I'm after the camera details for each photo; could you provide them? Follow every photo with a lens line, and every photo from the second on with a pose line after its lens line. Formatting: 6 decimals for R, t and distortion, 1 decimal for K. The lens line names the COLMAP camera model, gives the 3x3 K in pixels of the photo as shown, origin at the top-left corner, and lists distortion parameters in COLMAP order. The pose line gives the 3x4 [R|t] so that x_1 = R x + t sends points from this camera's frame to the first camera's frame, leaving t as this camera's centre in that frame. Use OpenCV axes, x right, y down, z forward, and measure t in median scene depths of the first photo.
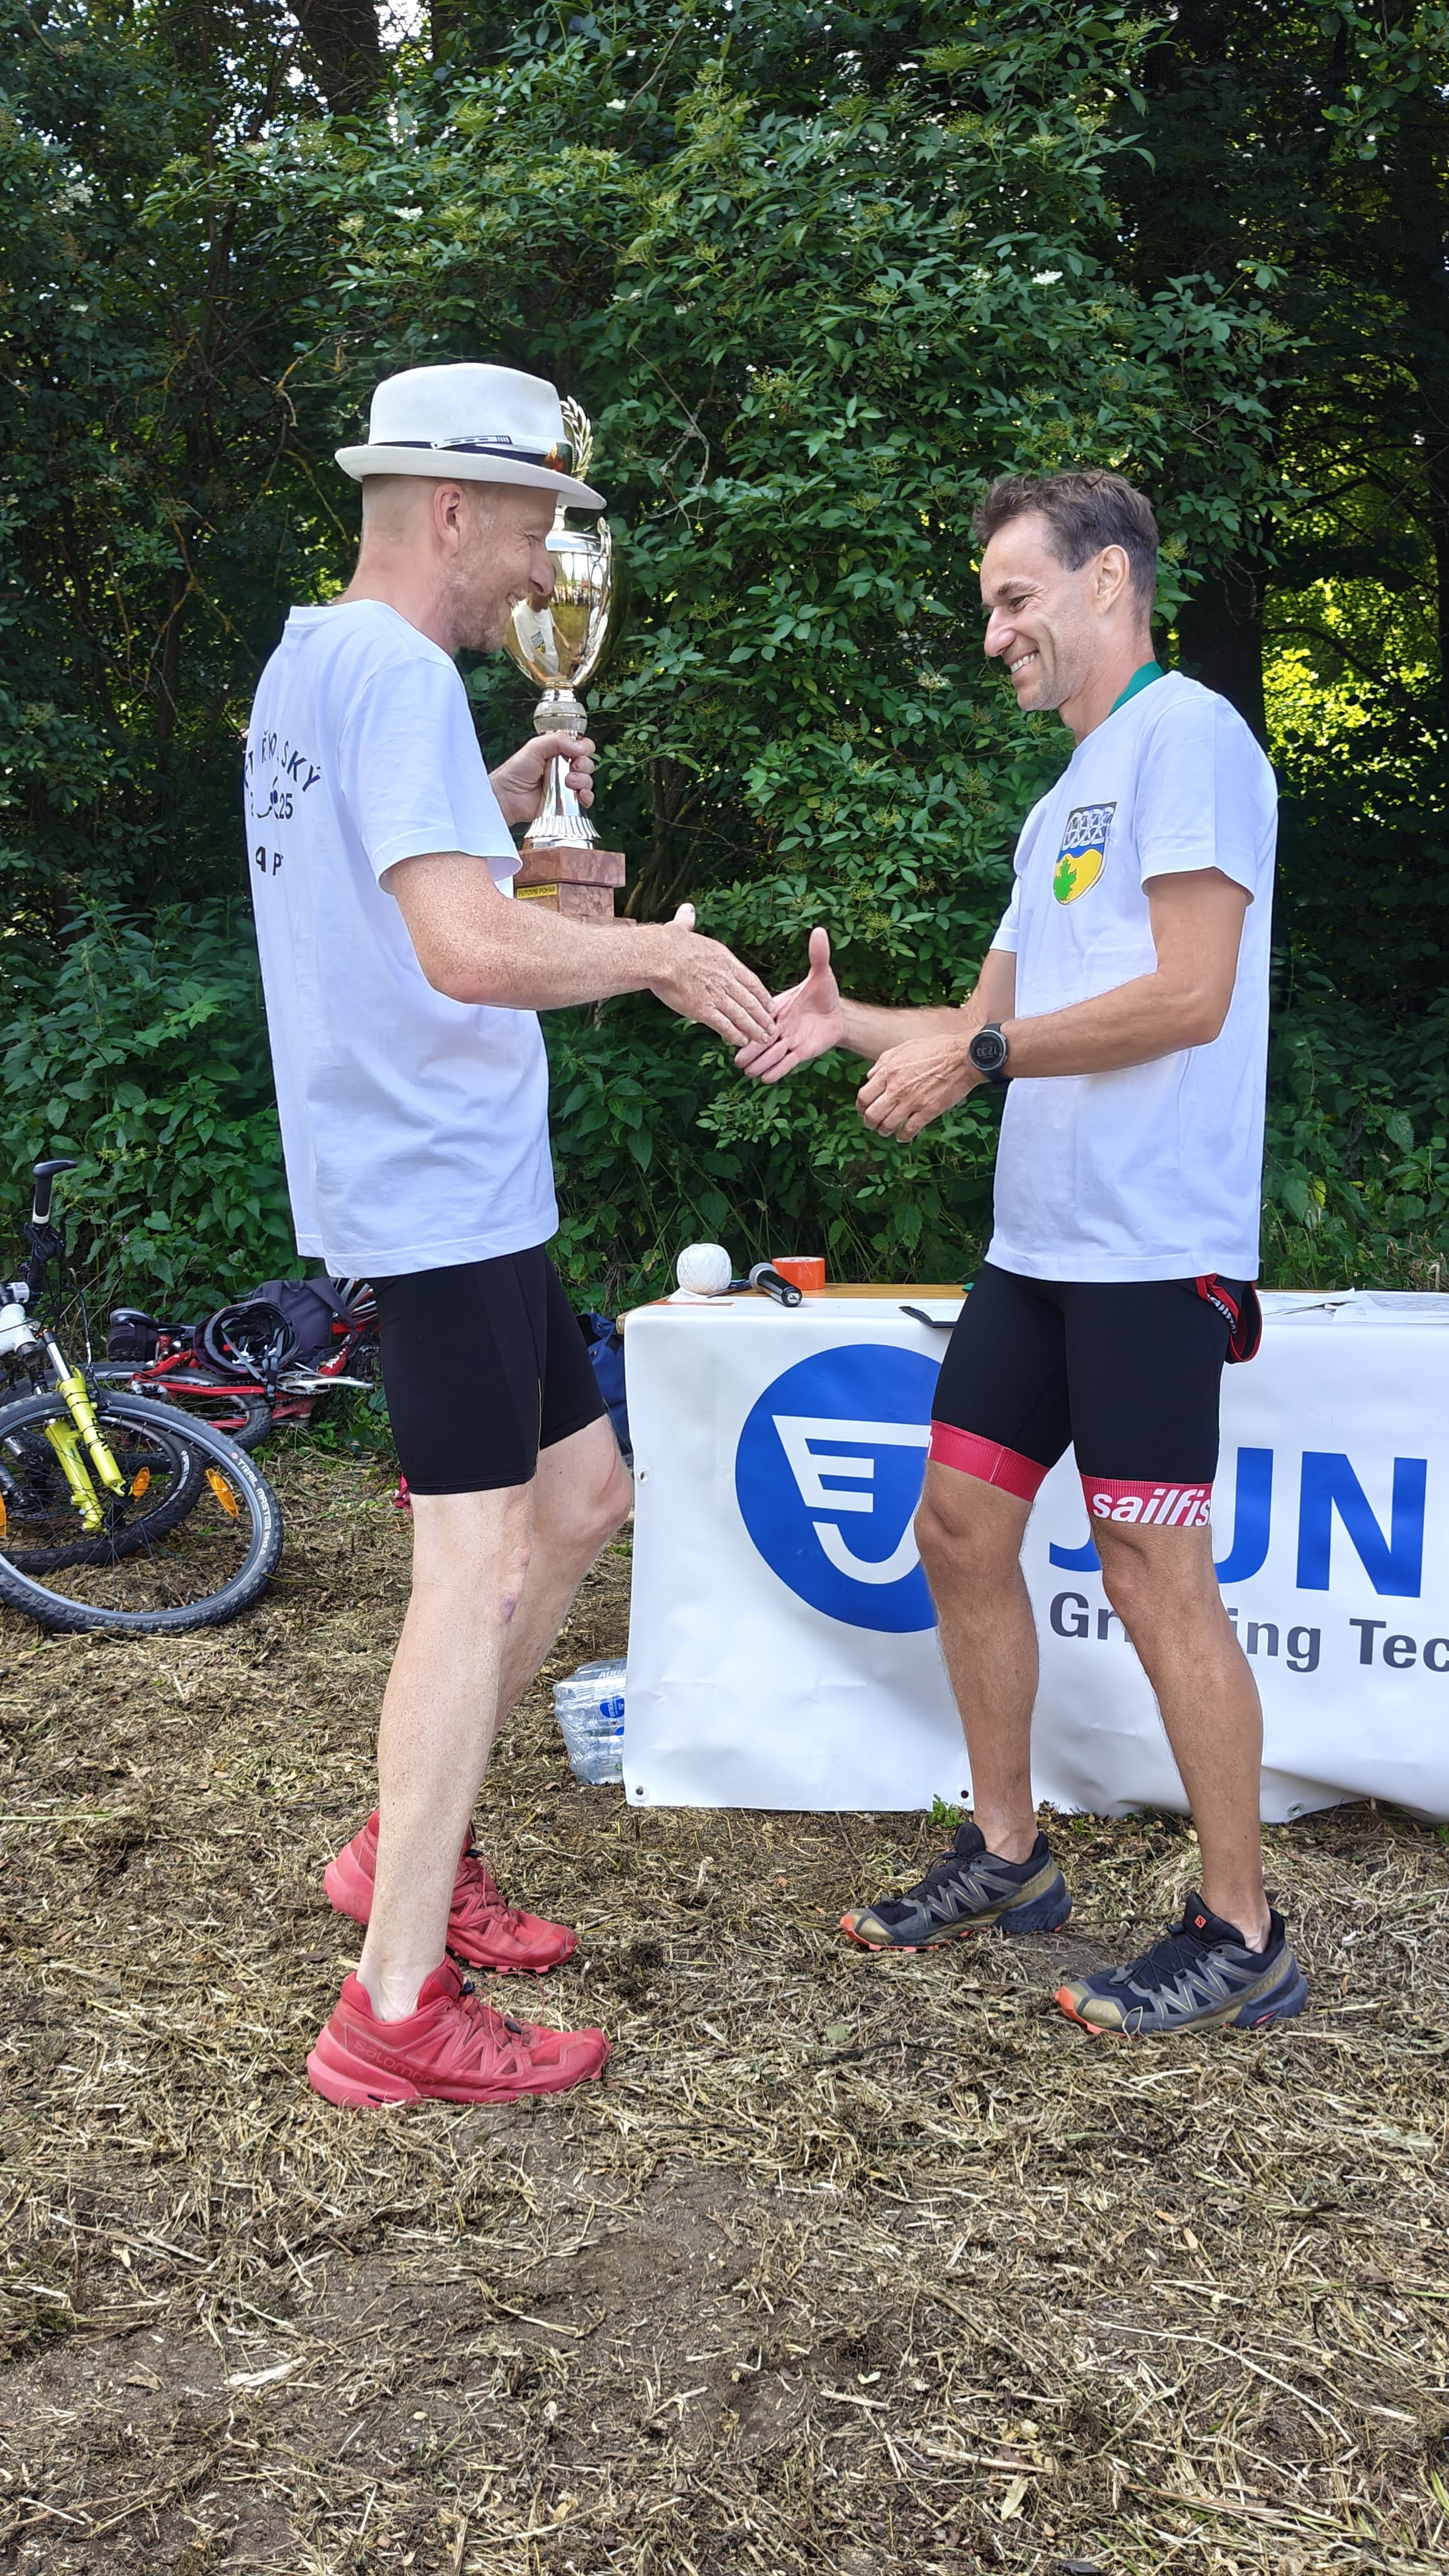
lens RADIAL K [[2047.8, 0, 721.1], [0, 2047.8, 1327.0], [0, 0, 1]] dist [0.029187, -0.089140]
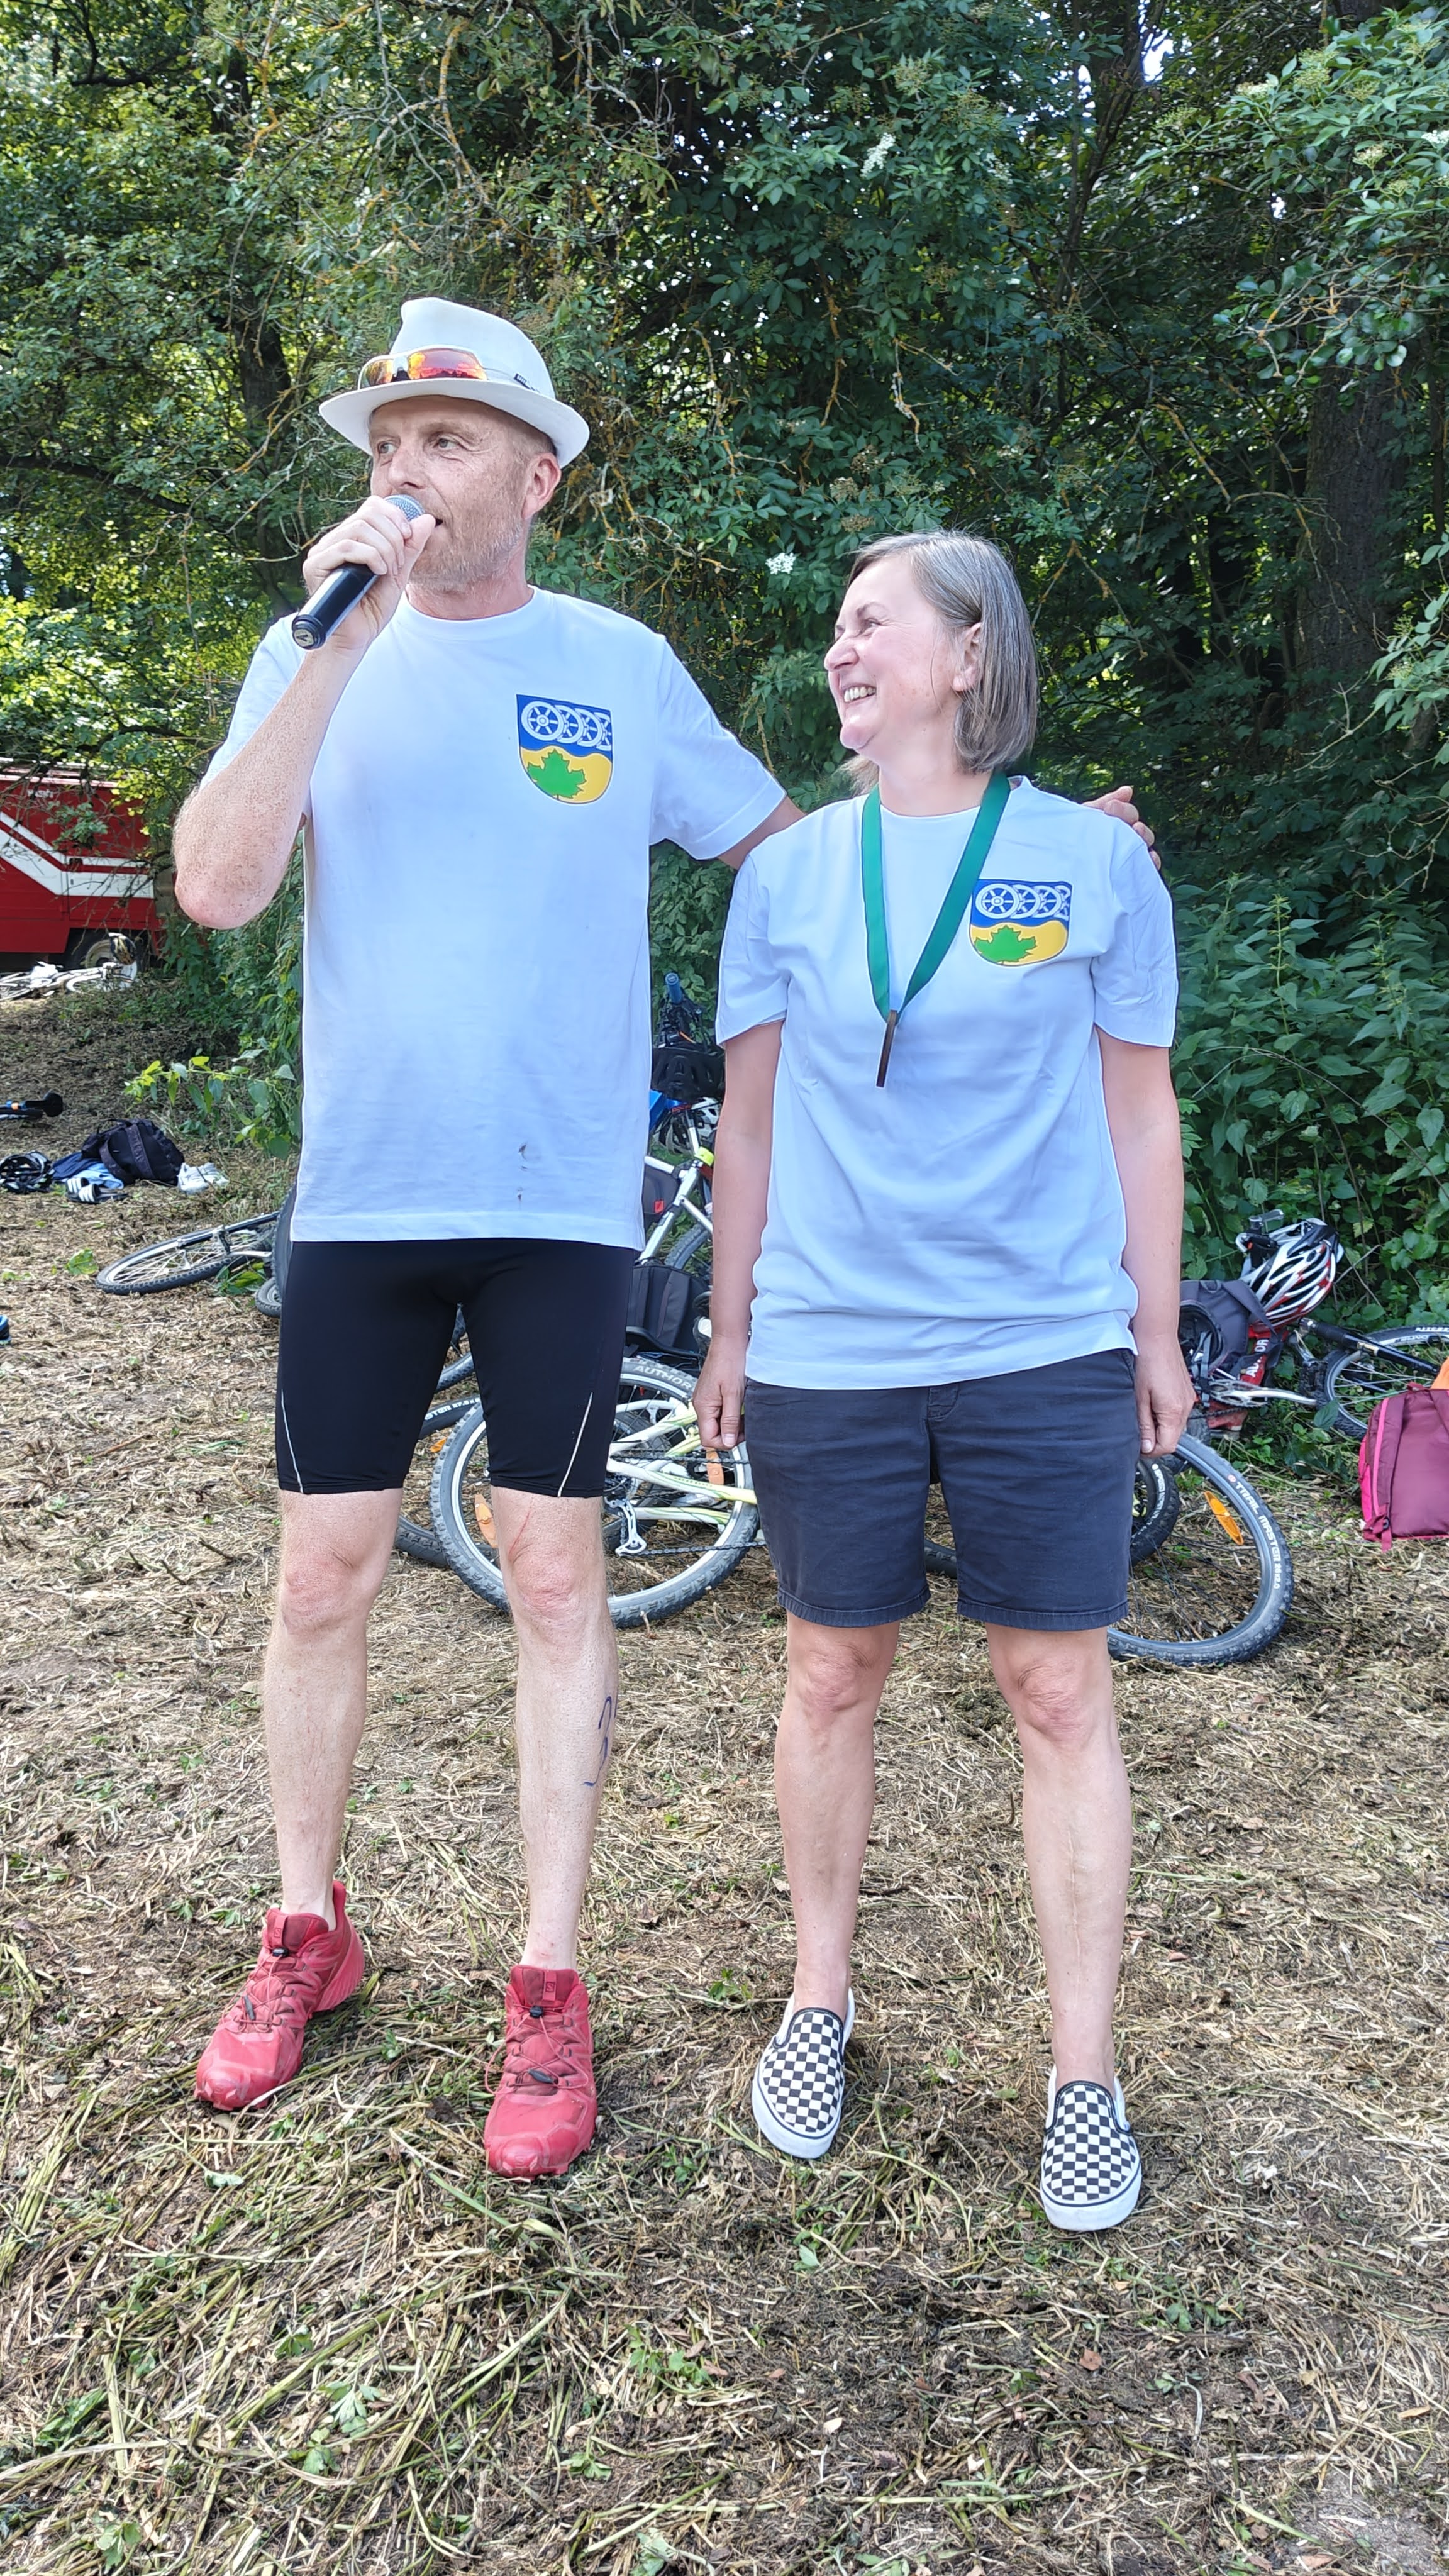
lens RADIAL K [[2047.8, 0, 708.2], [0, 2047.8, 1345.6], [0, 0, 1]] dist [0.029187, -0.089140]
pose [[0.951706, 0.048480, -0.303159, -0.155280], [-0.039665, 0.998594, 0.035170, -0.019473], [0.304438, -0.021446, 0.952291, 0.009940]]
